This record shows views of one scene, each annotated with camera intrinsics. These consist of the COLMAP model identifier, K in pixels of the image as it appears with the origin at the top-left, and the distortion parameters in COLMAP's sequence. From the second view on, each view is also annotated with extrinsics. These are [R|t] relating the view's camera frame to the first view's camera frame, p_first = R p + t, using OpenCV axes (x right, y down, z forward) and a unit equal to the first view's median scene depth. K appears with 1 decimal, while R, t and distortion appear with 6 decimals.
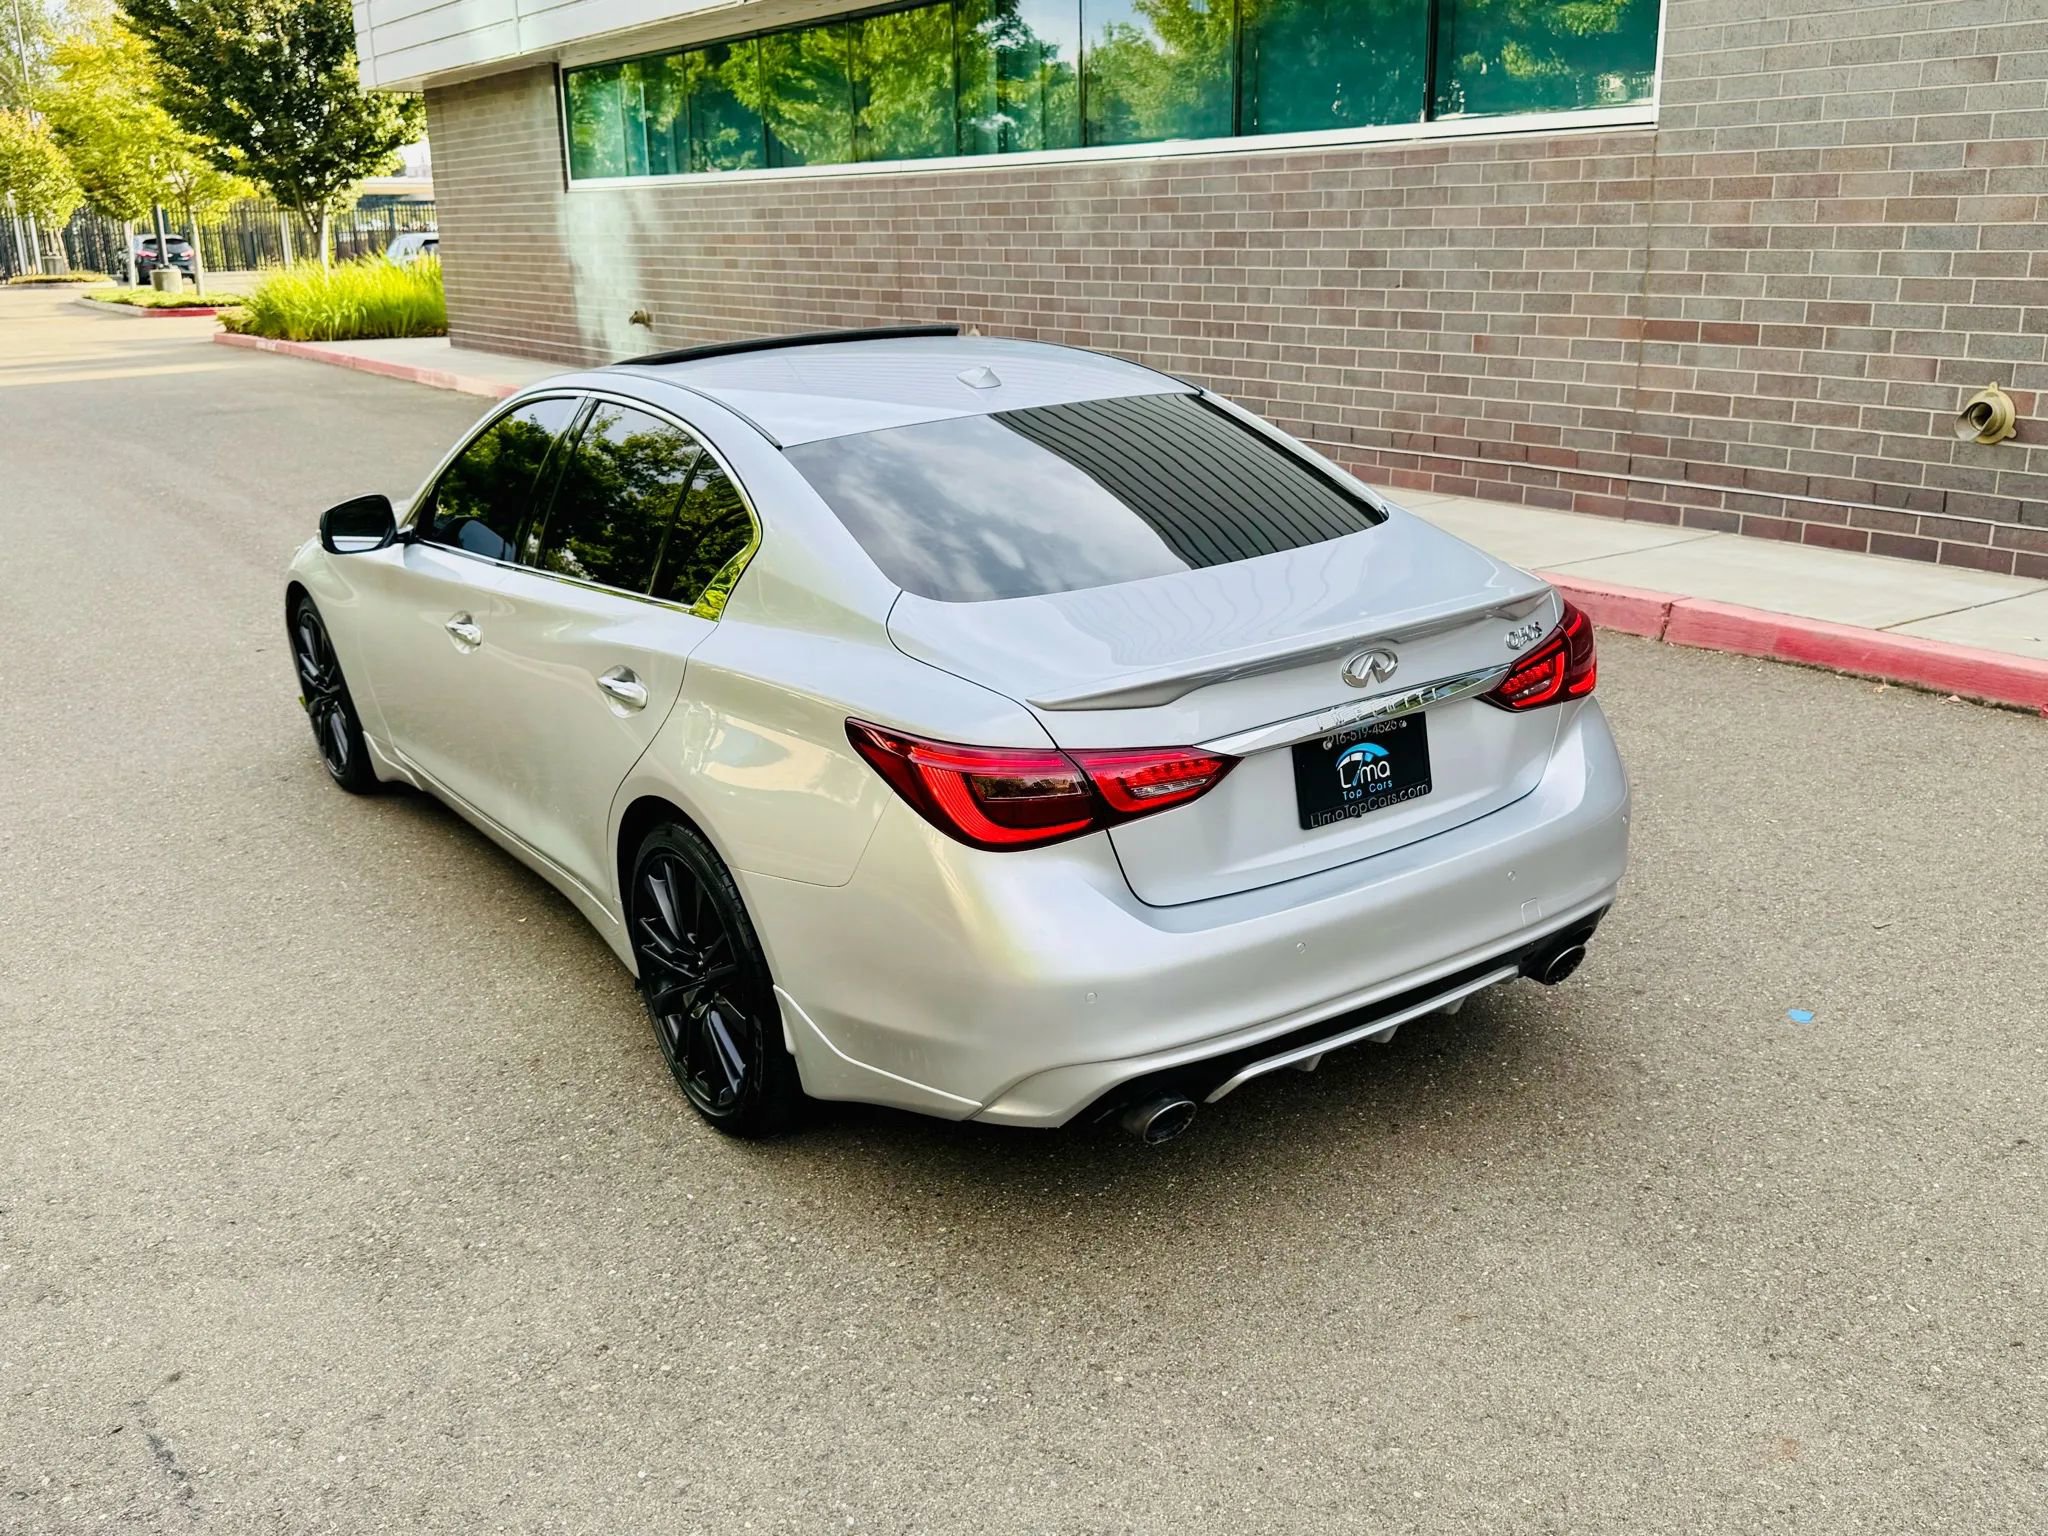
lens RADIAL K [[1823.4, 0, 1015.5], [0, 1823.4, 771.7], [0, 0, 1]] dist [0.080943, -0.120324]
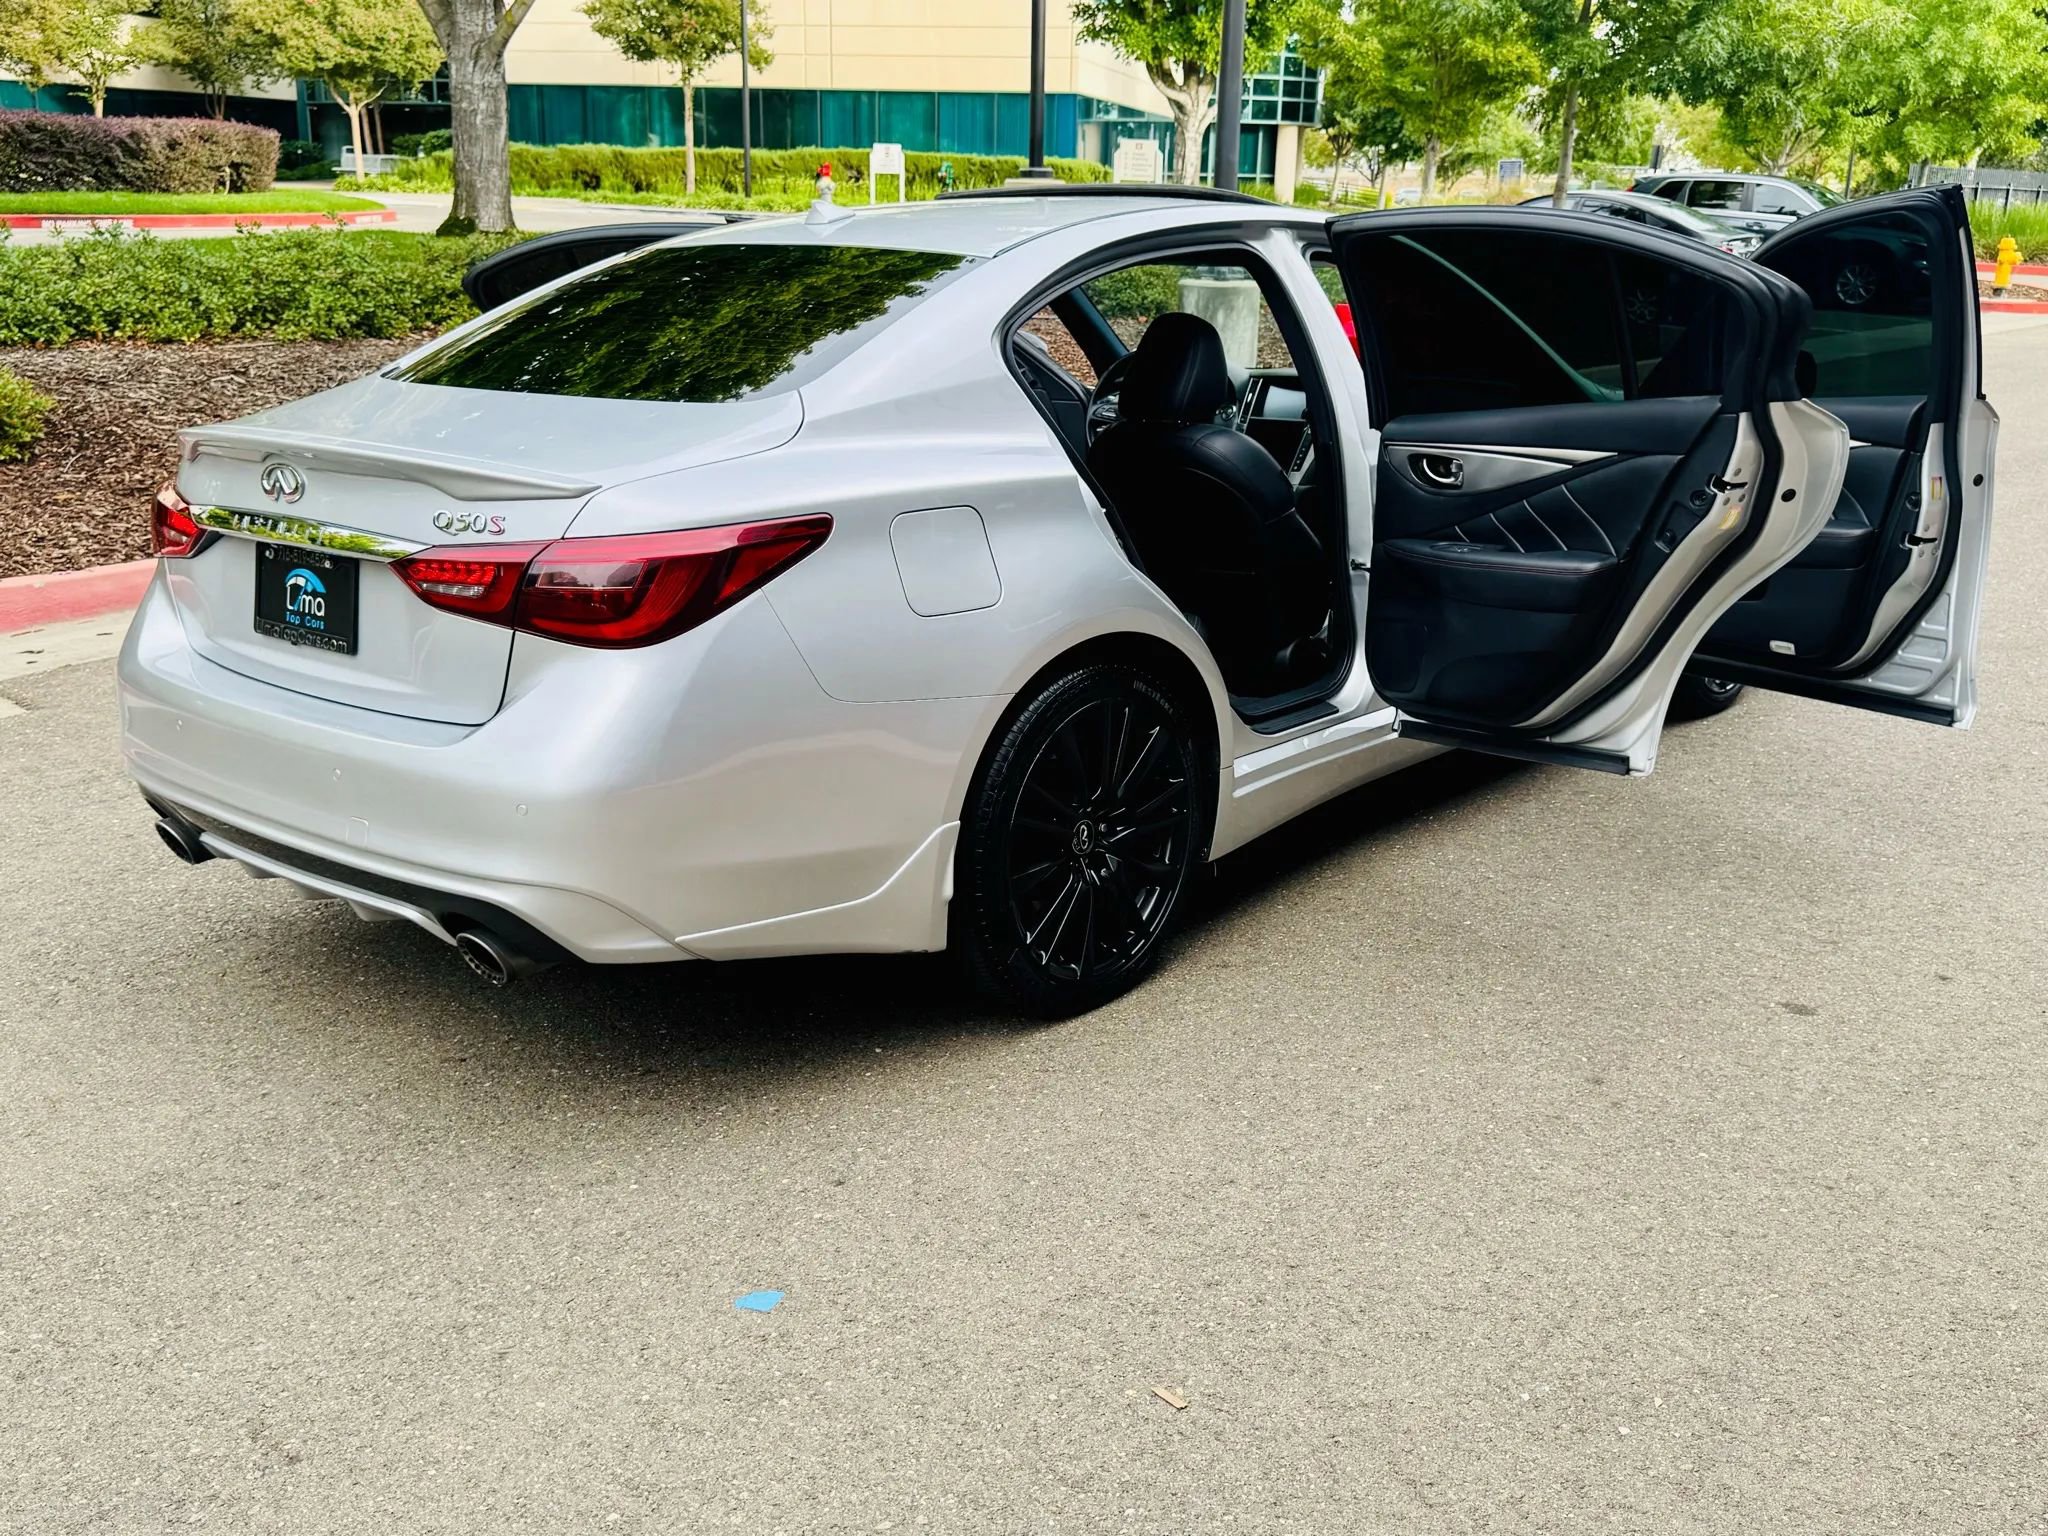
lens RADIAL K [[1909.9, 0, 1033.0], [0, 1909.9, 758.0], [0, 0, 1]] dist [0.019601, 0.000000]
pose [[0.273272, 0.298011, -0.914610, 0.840534], [-0.298912, 0.930039, 0.213728, -0.170405], [0.914316, 0.214982, 0.343233, 0.707499]]
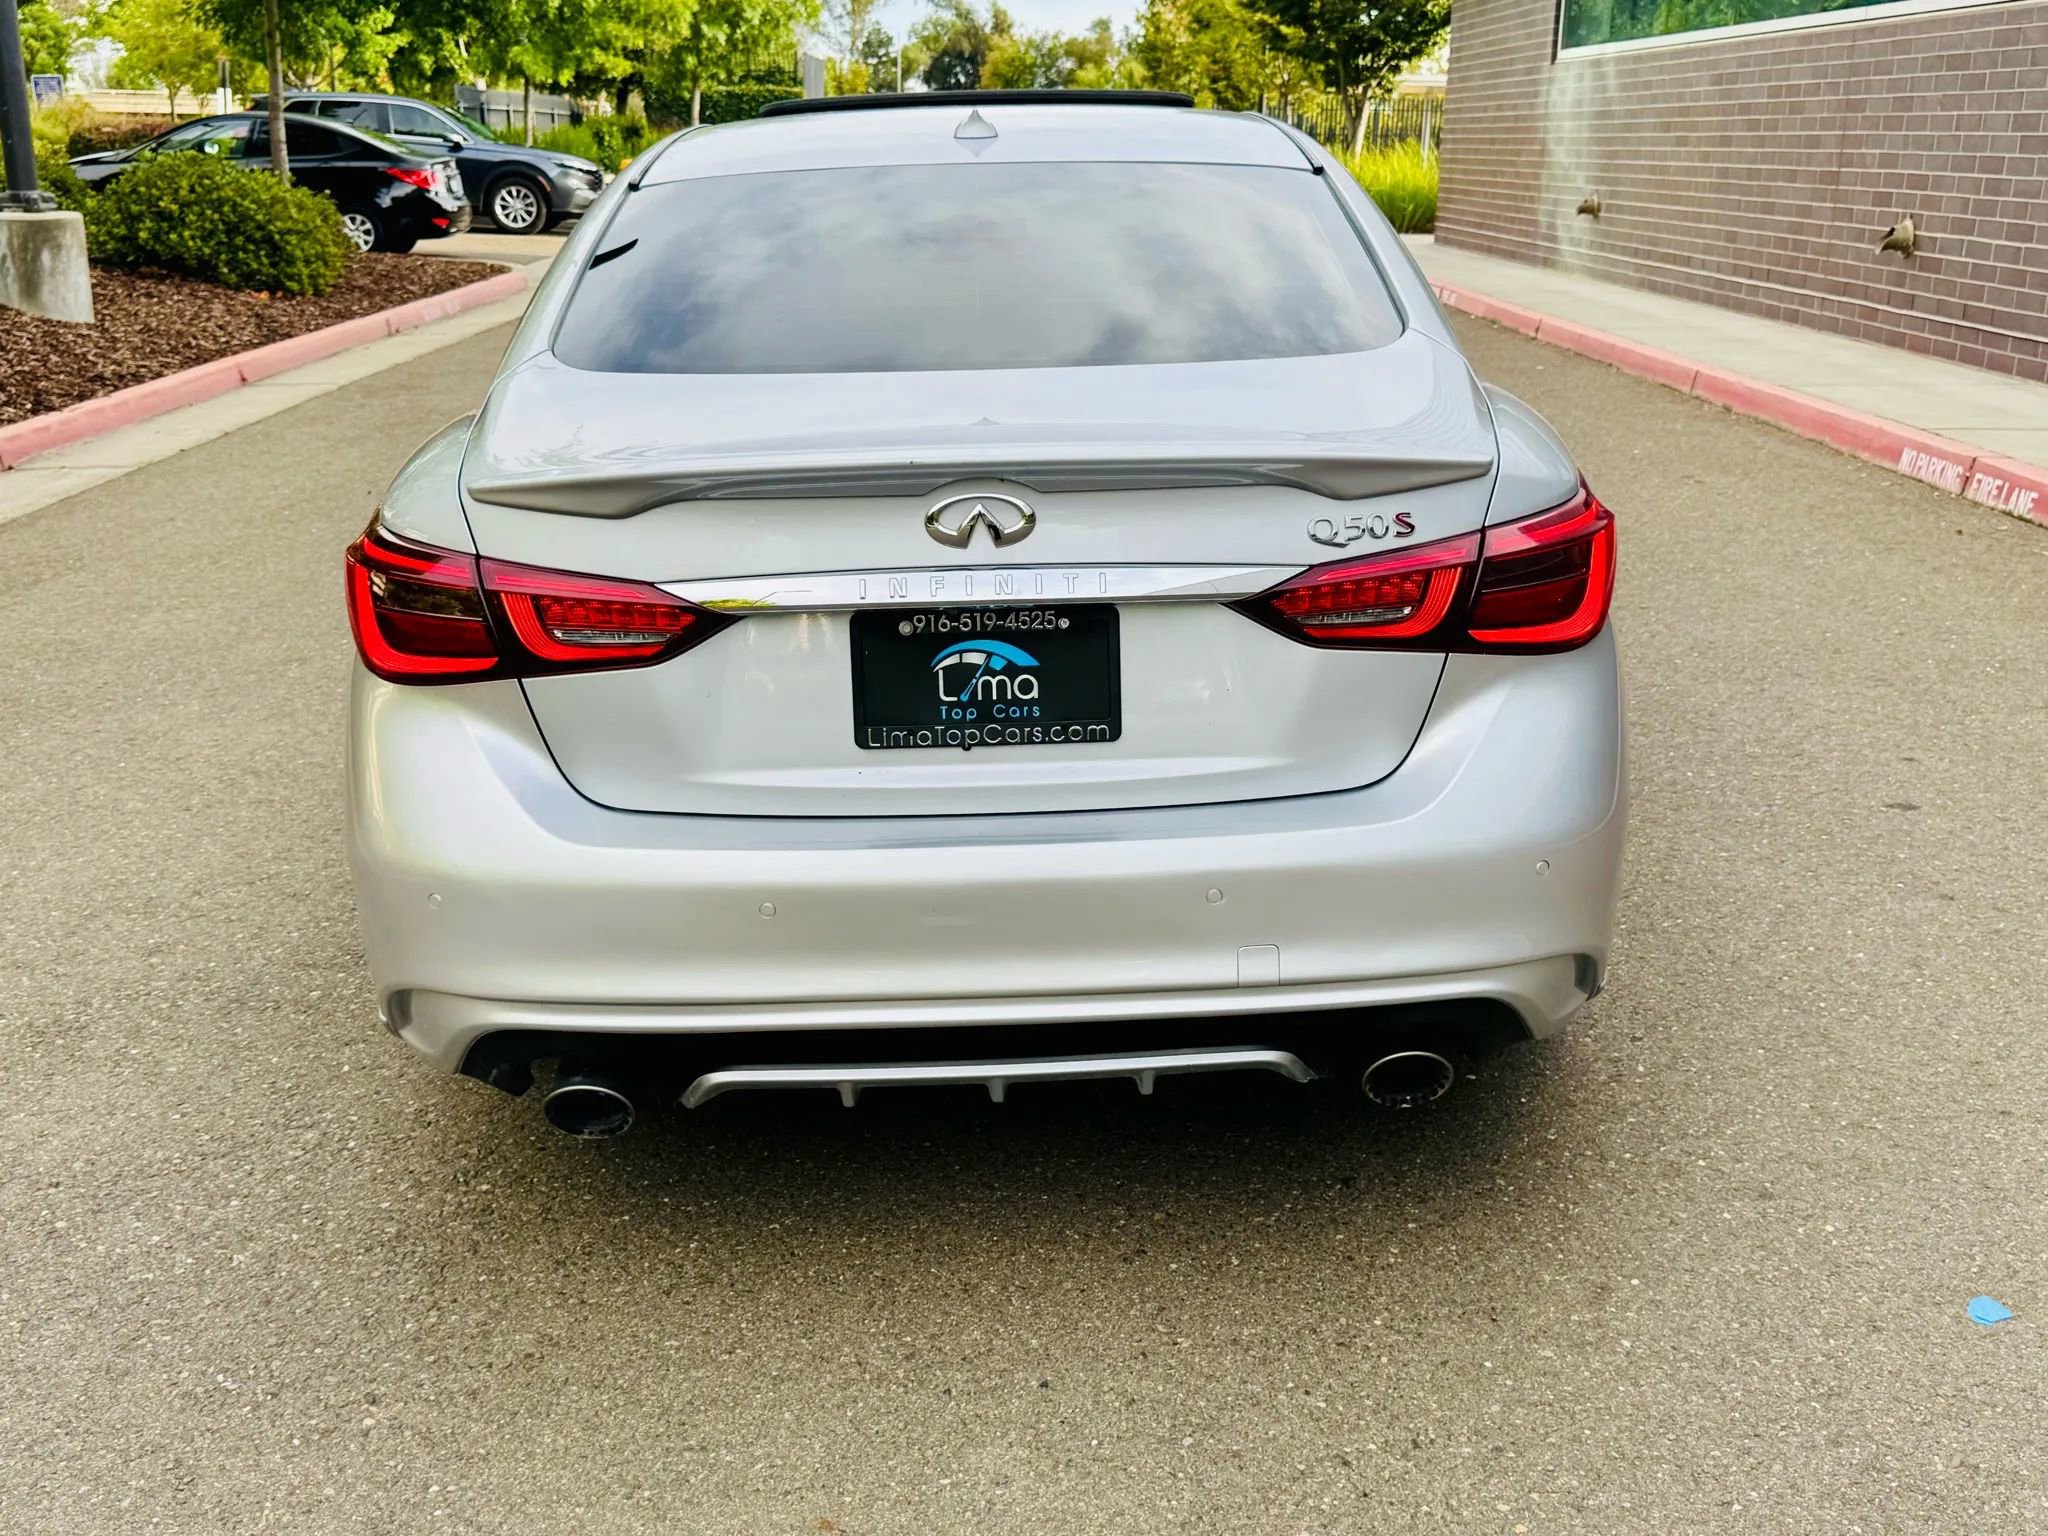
lens RADIAL K [[2032.7, 0, 1017.6], [0, 2032.7, 728.4], [0, 0, 1]] dist [0.026296, 0.000000]
pose [[0.842094, 0.179237, -0.508677, 0.396621], [-0.182307, 0.982243, 0.044300, -0.012718], [0.507585, 0.055431, 0.859817, 0.264432]]
